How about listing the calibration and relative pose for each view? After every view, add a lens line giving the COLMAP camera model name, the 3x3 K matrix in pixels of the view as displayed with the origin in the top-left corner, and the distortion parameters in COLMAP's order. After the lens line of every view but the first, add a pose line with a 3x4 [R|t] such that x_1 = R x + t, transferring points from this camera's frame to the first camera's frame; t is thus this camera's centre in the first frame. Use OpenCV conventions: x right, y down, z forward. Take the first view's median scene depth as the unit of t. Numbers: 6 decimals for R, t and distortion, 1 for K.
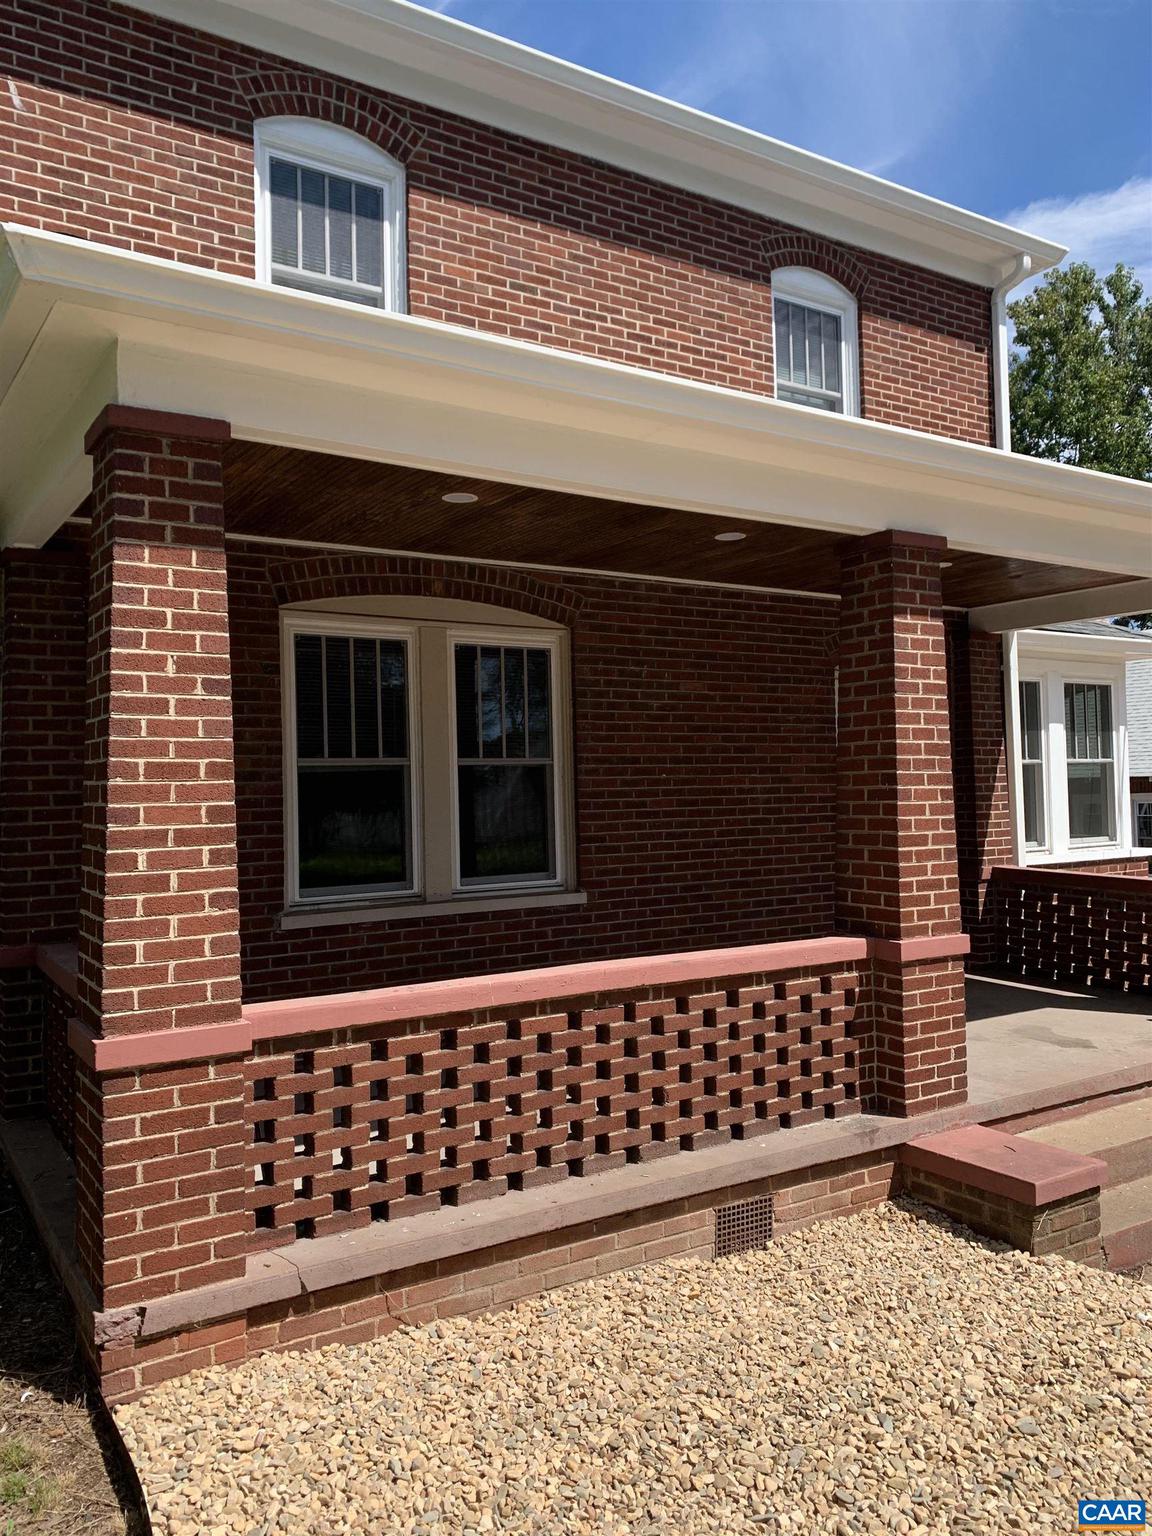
lens RADIAL K [[1180.9, 0, 590.4], [0, 1180.9, 766.3], [0, 0, 1]] dist [0.065015, -0.072749]
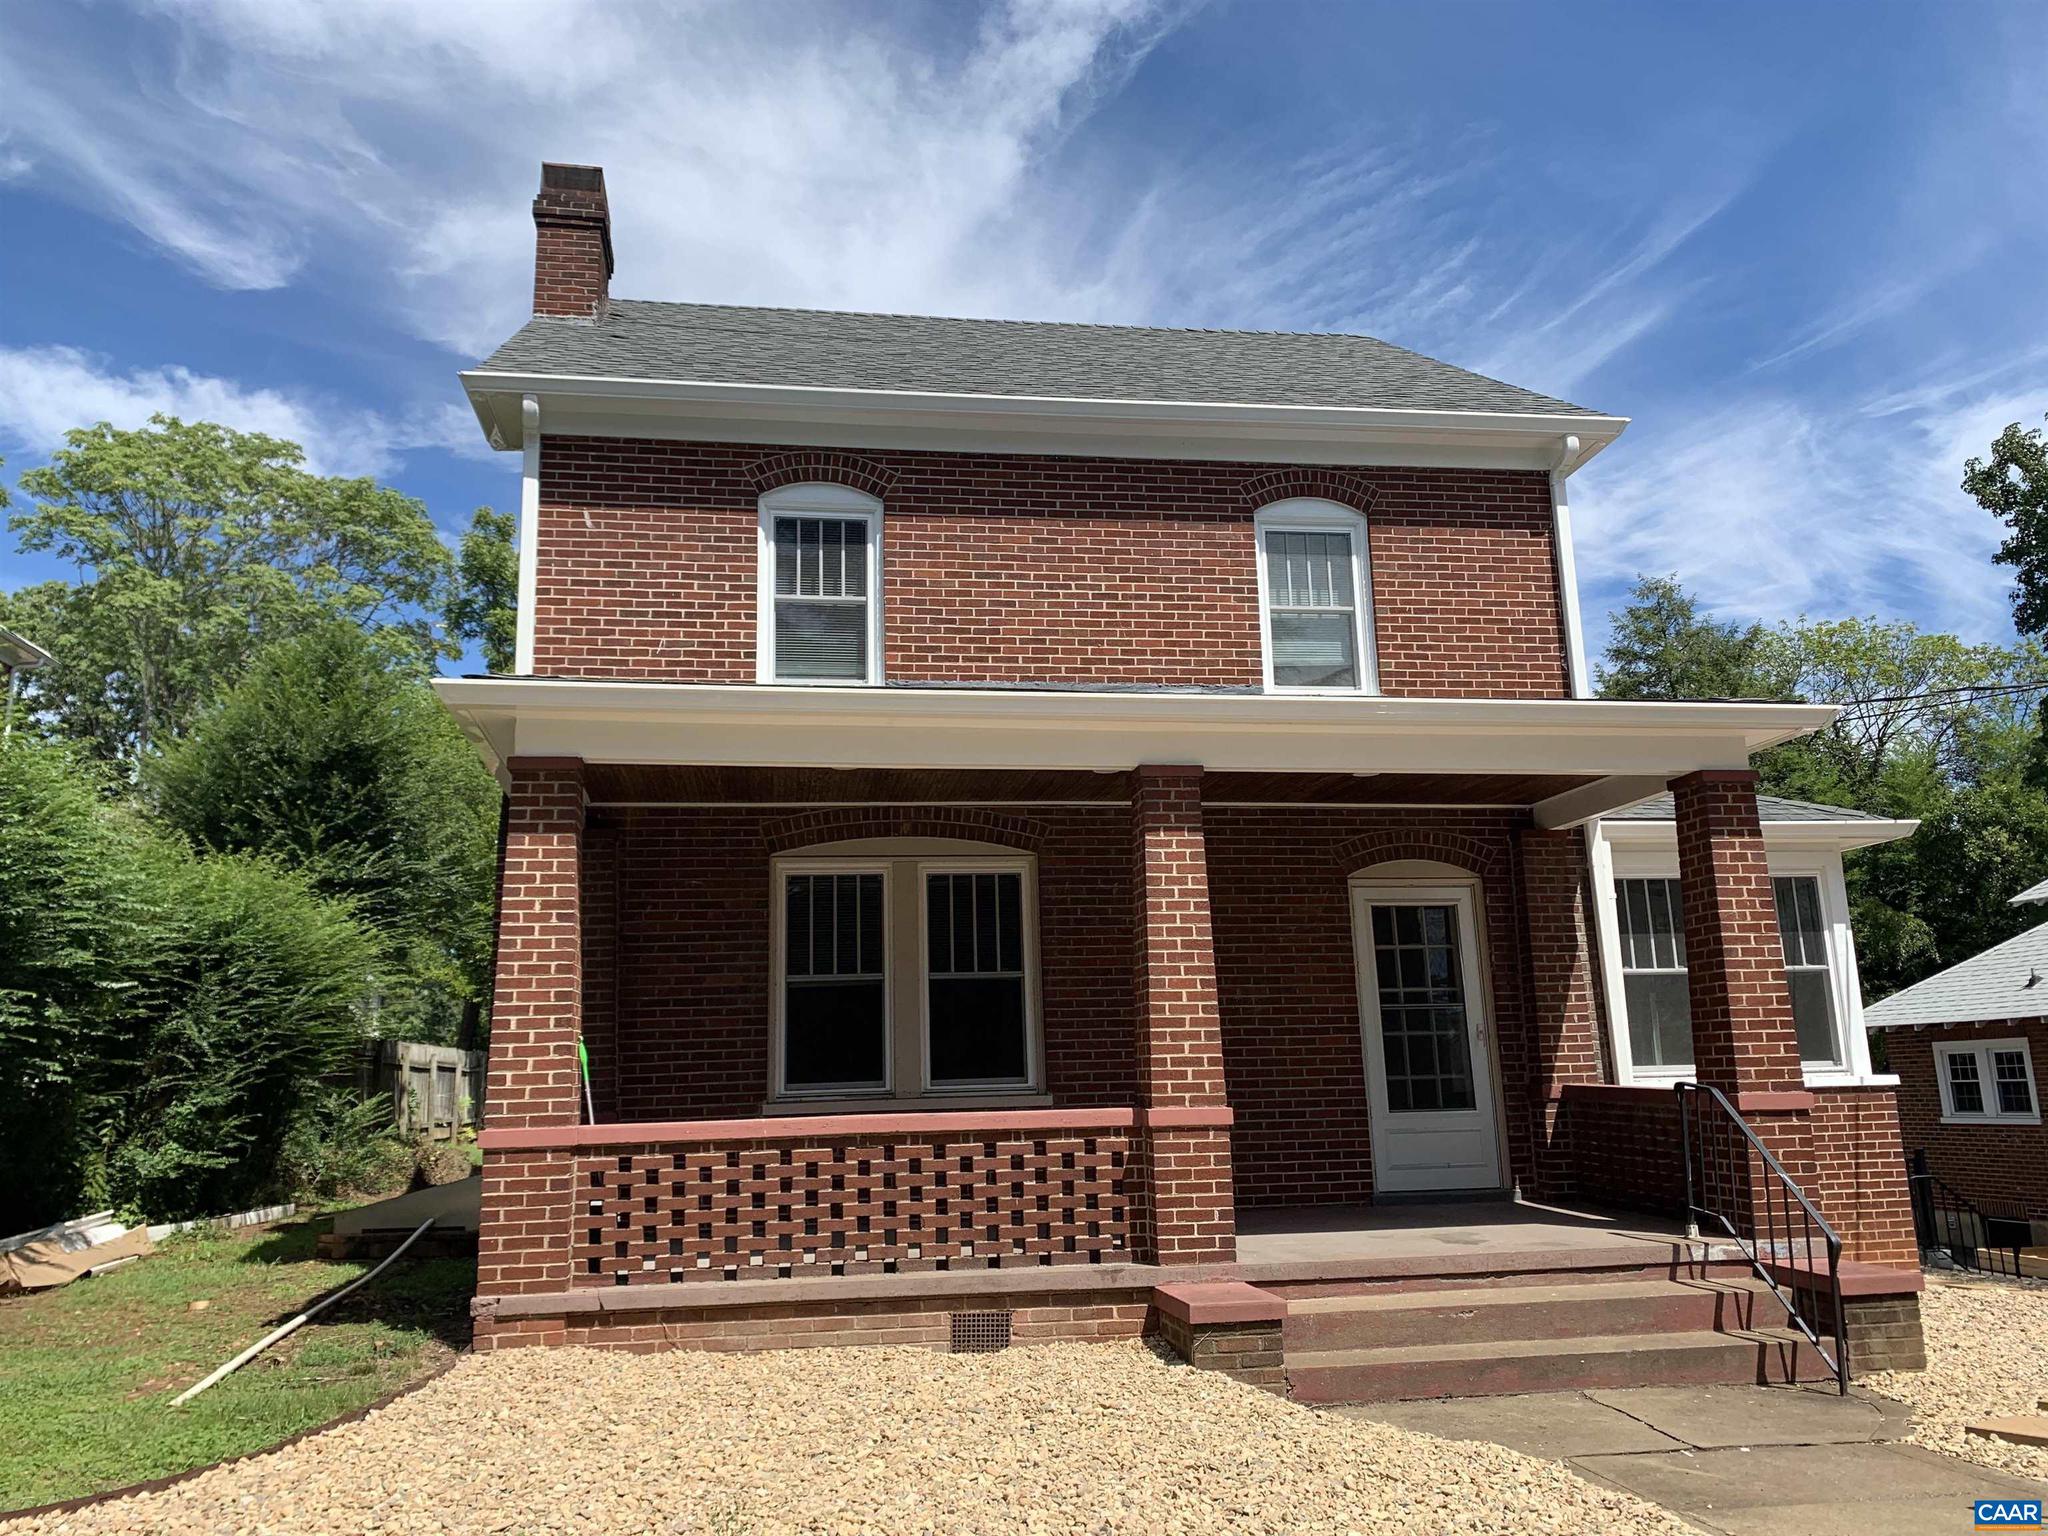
lens RADIAL K [[1574.5, 0, 1017.2], [0, 1574.5, 764.7], [0, 0, 1]] dist [0.065015, -0.072749]
pose [[0.915812, -0.083660, -0.392796, 0.779483], [0.017076, 0.985289, -0.170040, 0.074065], [0.401244, 0.149017, 0.903769, -0.519037]]
